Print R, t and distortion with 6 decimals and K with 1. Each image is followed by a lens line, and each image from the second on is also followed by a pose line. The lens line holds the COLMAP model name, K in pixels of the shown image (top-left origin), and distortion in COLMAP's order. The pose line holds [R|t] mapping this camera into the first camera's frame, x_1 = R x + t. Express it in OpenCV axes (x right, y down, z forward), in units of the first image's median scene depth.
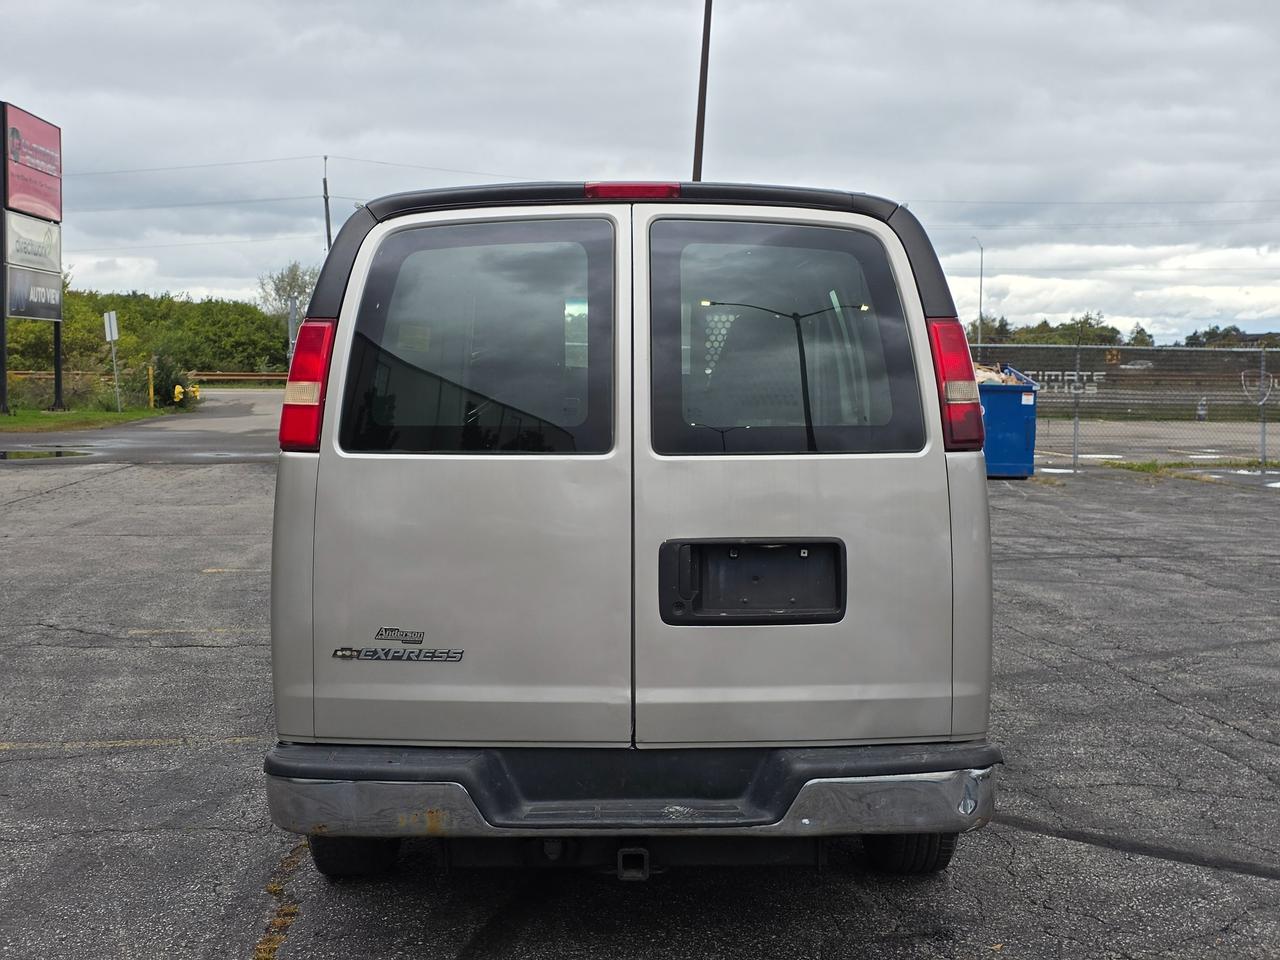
lens RADIAL K [[1721.8, 0, 635.0], [0, 1721.8, 471.8], [0, 0, 1]] dist [0.071922, 0.000000]
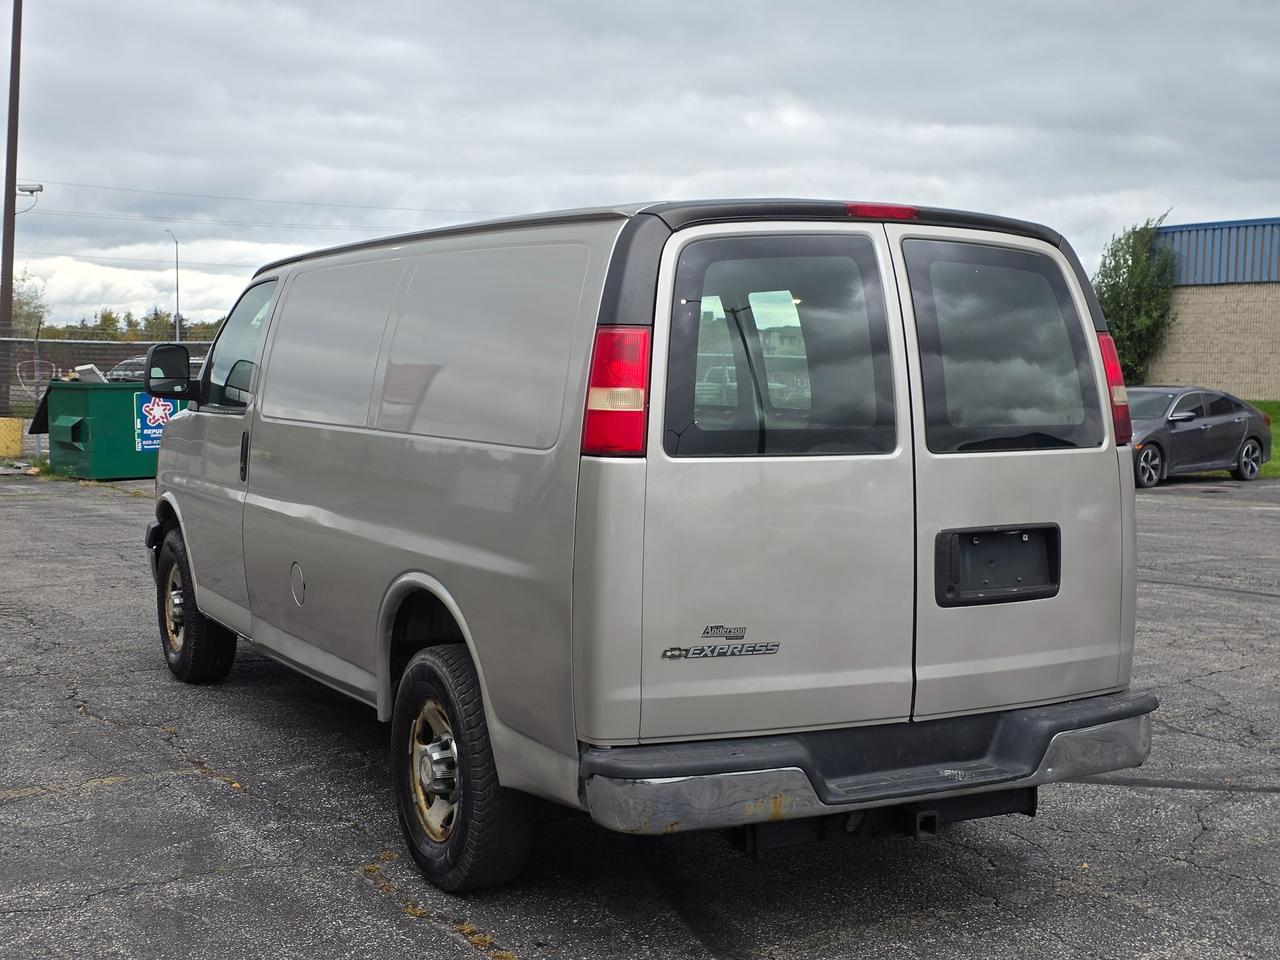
lens RADIAL K [[1721.8, 0, 638.6], [0, 1721.8, 482.7], [0, 0, 1]] dist [0.071922, 0.000000]
pose [[0.891651, -0.026141, 0.451969, -0.646024], [0.022380, 0.999656, 0.013667, -0.010318], [-0.452171, -0.002072, 0.891929, 0.099389]]
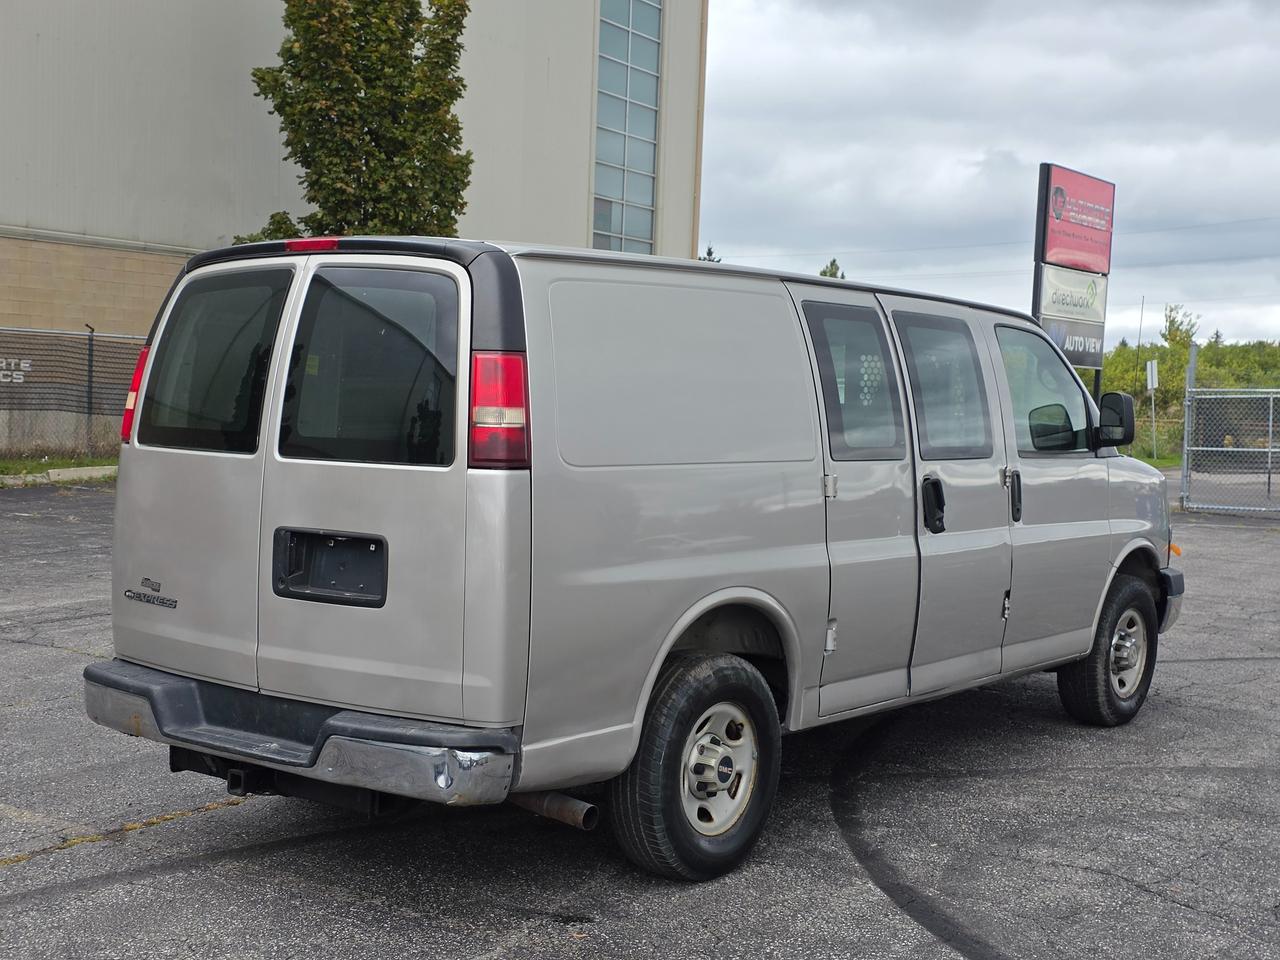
lens RADIAL K [[1721.8, 0, 633.4], [0, 1721.8, 479.8], [0, 0, 1]] dist [0.071922, 0.000000]
pose [[0.778598, 0.056826, -0.624945, 0.976336], [-0.072161, 0.997393, 0.000789, -0.012977], [0.623360, 0.044482, 0.780669, 0.188567]]
